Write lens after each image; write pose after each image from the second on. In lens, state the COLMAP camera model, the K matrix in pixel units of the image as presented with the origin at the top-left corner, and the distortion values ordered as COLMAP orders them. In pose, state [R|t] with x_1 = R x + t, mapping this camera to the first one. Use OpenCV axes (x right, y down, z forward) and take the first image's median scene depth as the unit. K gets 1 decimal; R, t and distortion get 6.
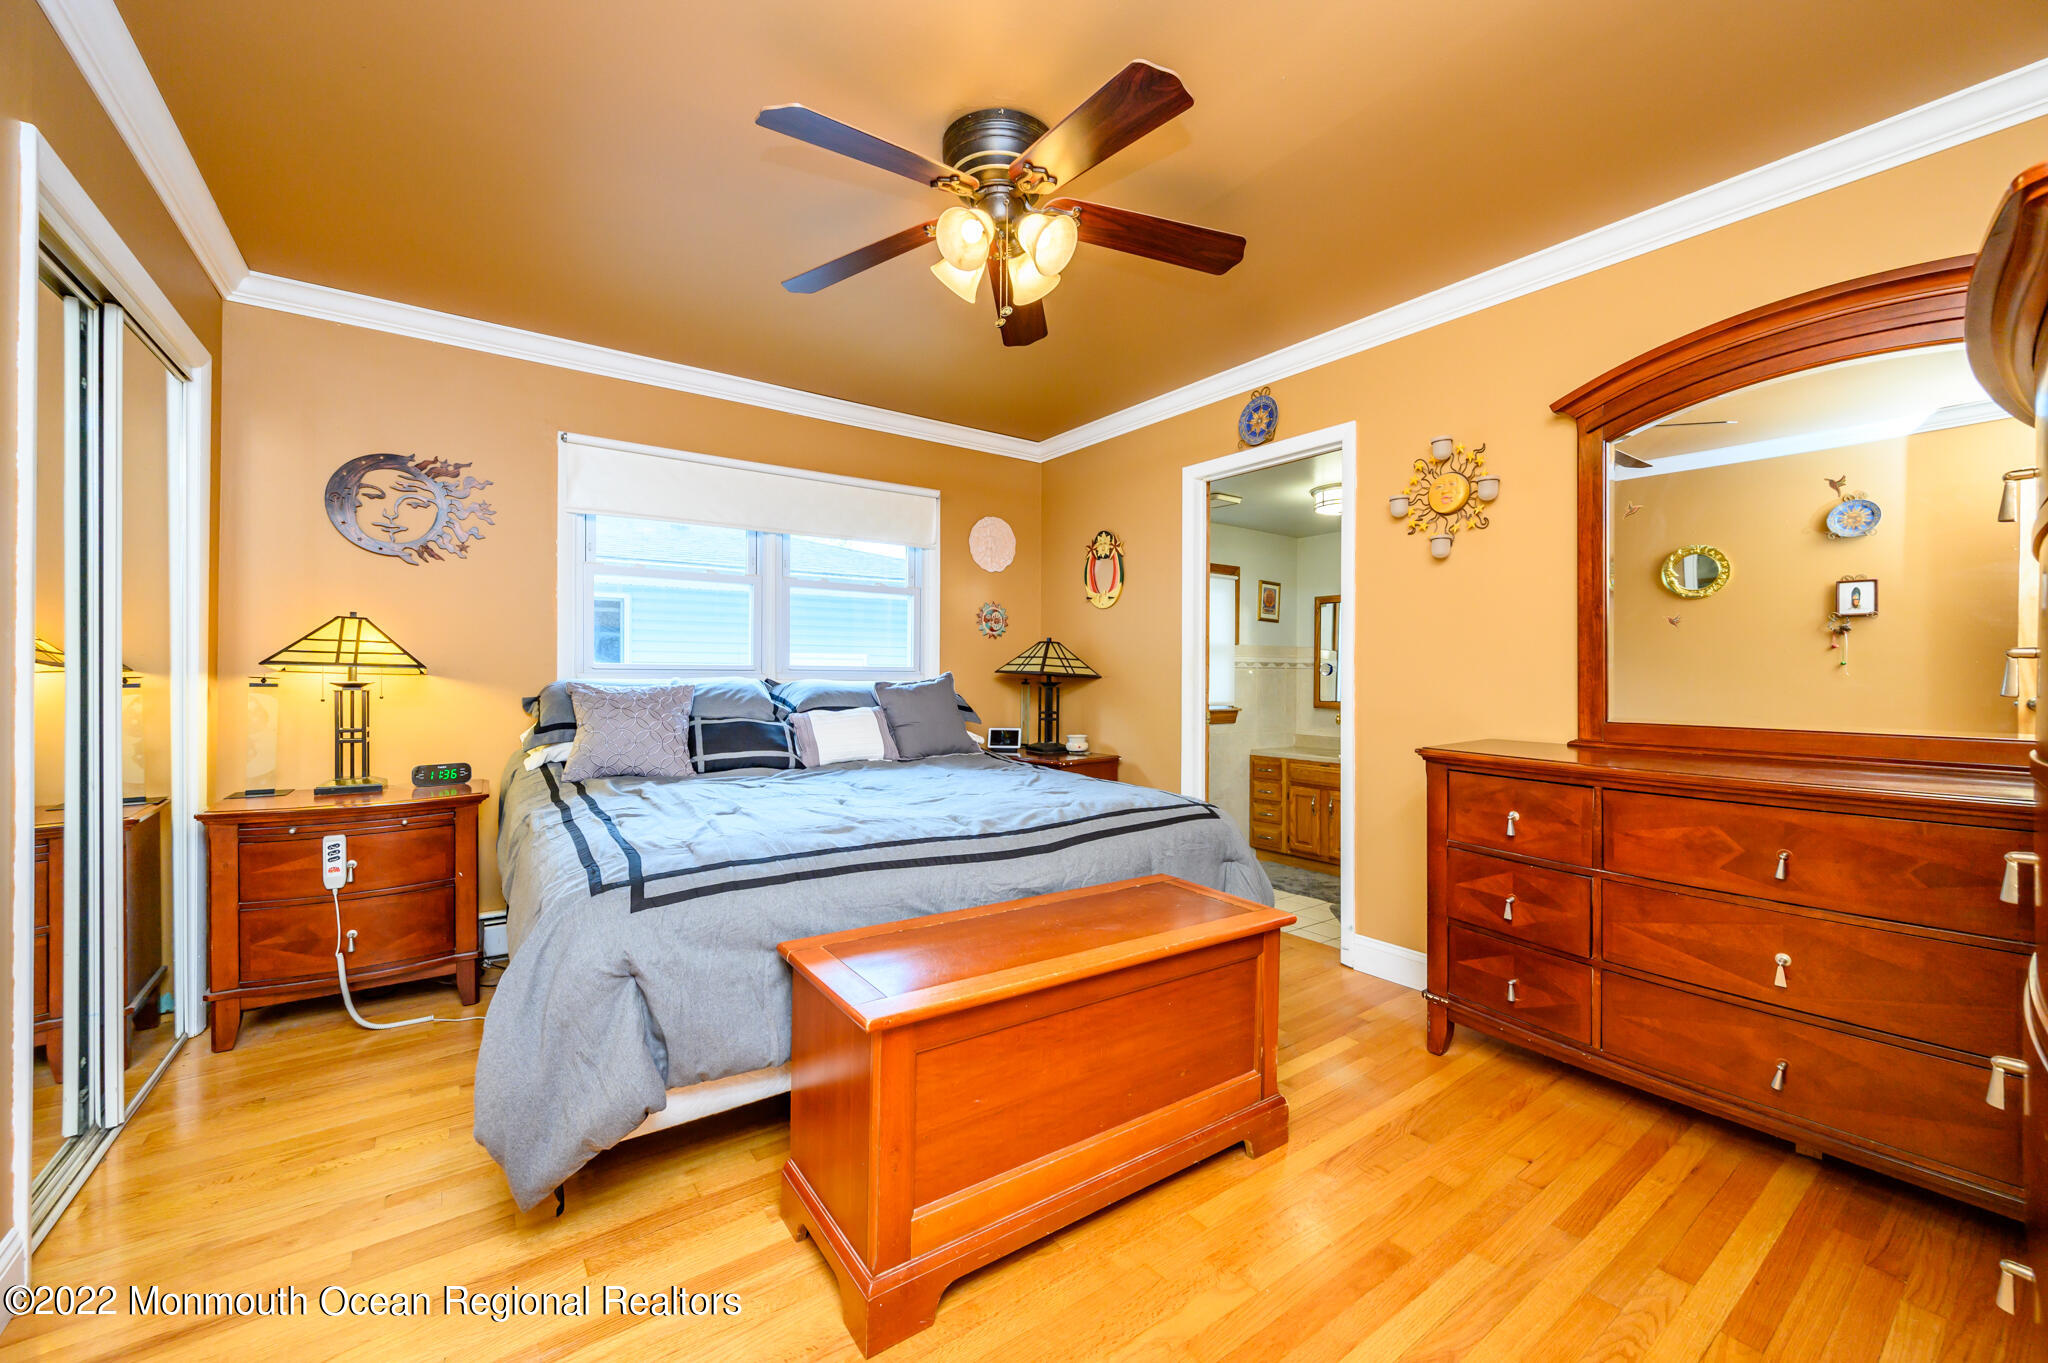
lens RADIAL K [[806.6, 0, 1025.5], [0, 806.6, 674.6], [0, 0, 1]] dist [-0.001033, -0.000106]
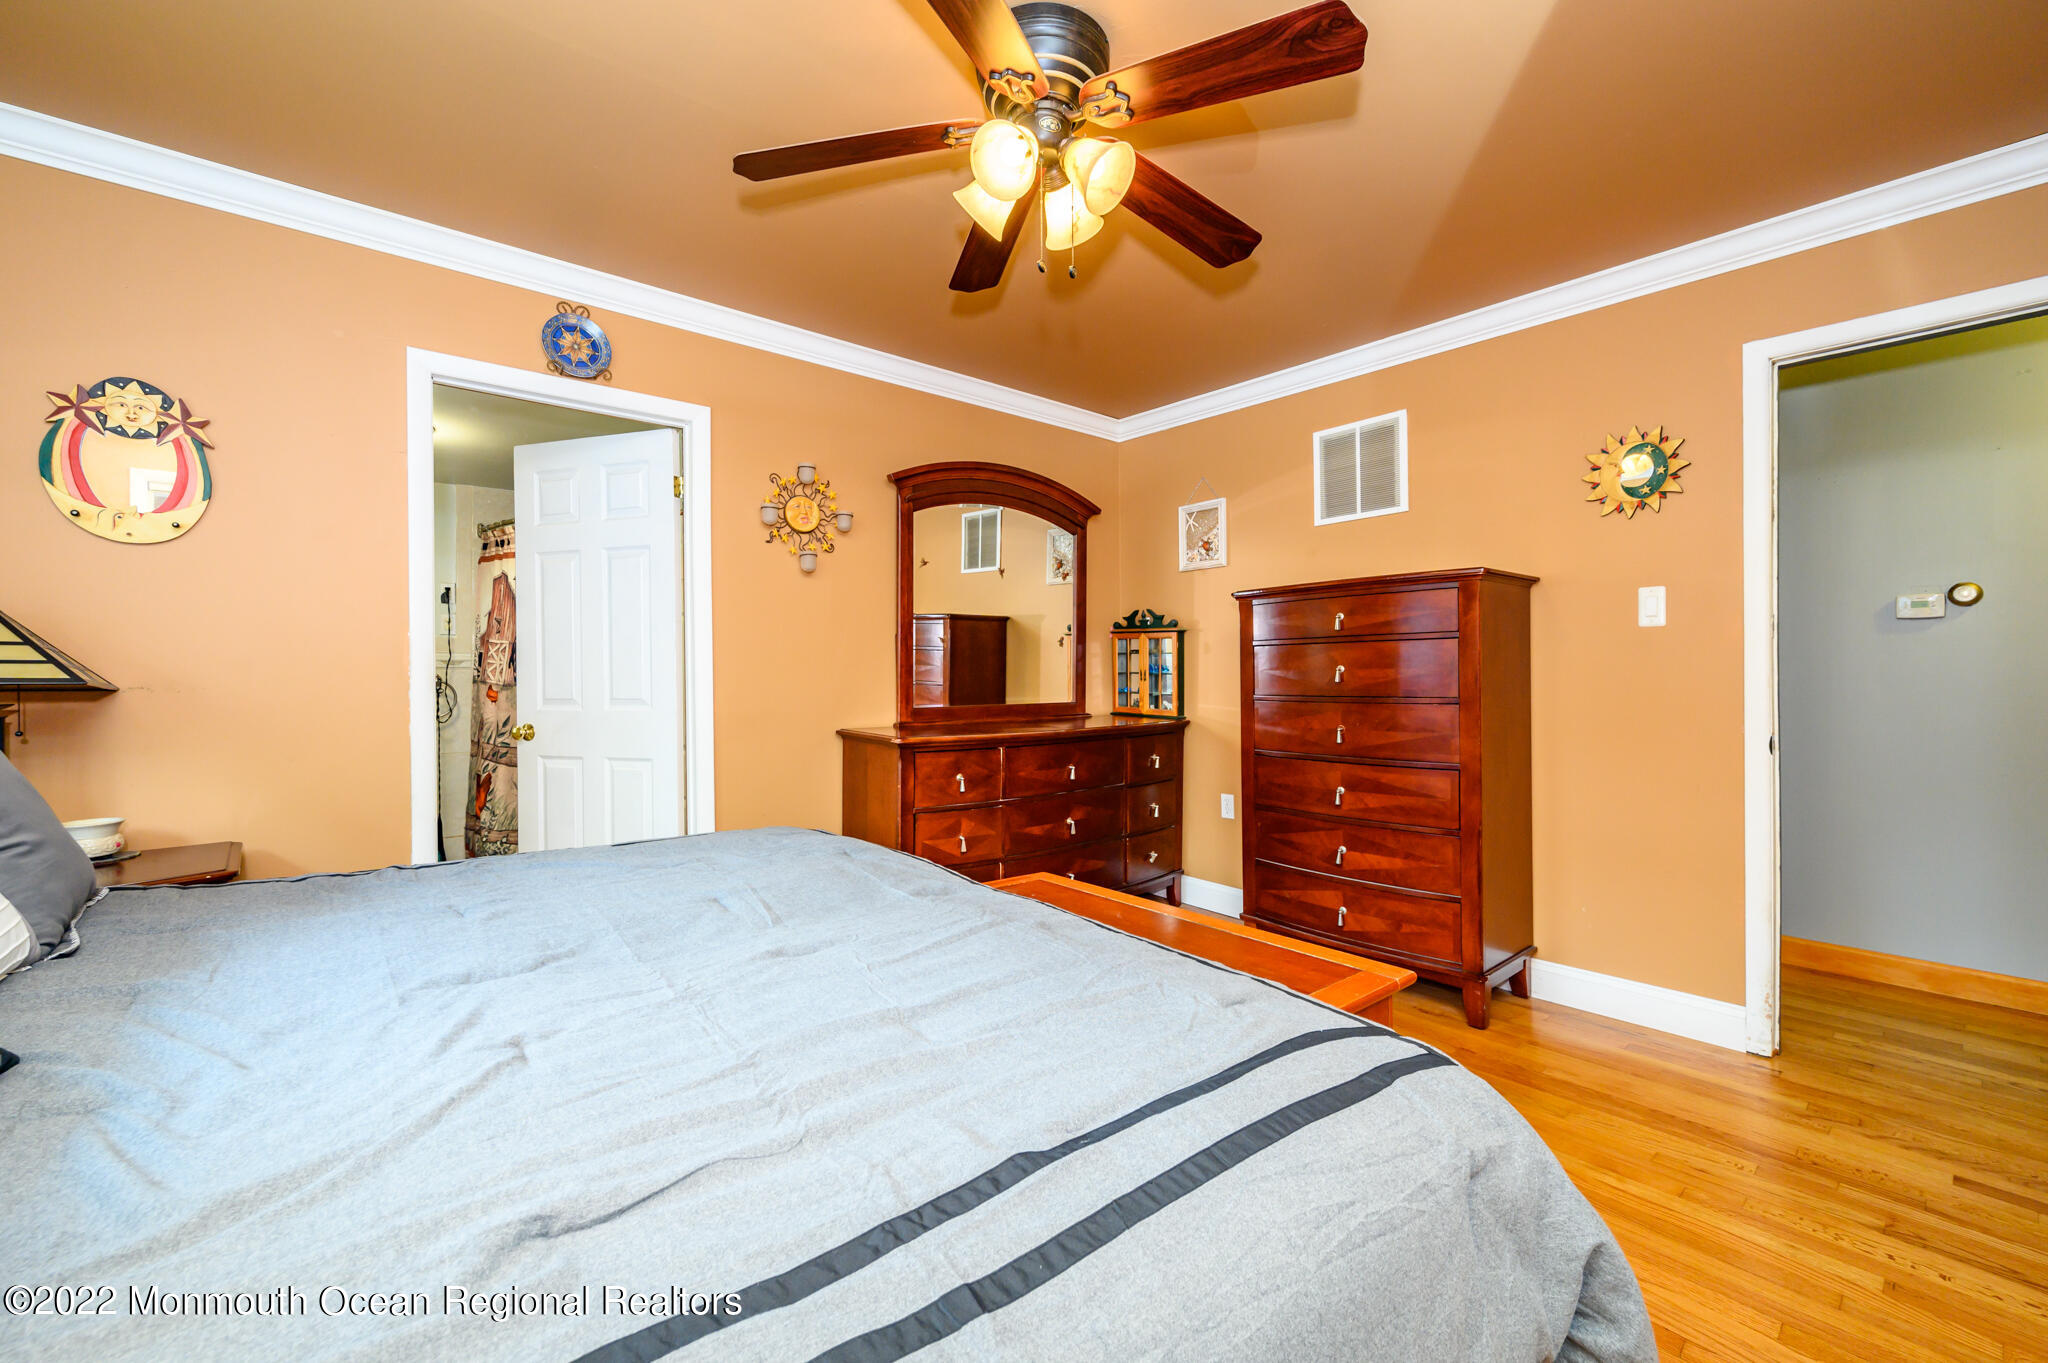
lens RADIAL K [[806.6, 0, 1022.4], [0, 806.6, 679.0], [0, 0, 1]] dist [-0.001033, -0.000106]
pose [[-0.060587, -0.009749, 0.998115, -0.502244], [0.004450, 0.999940, 0.010037, -0.004481], [-0.998153, 0.005049, -0.060540, 0.621437]]
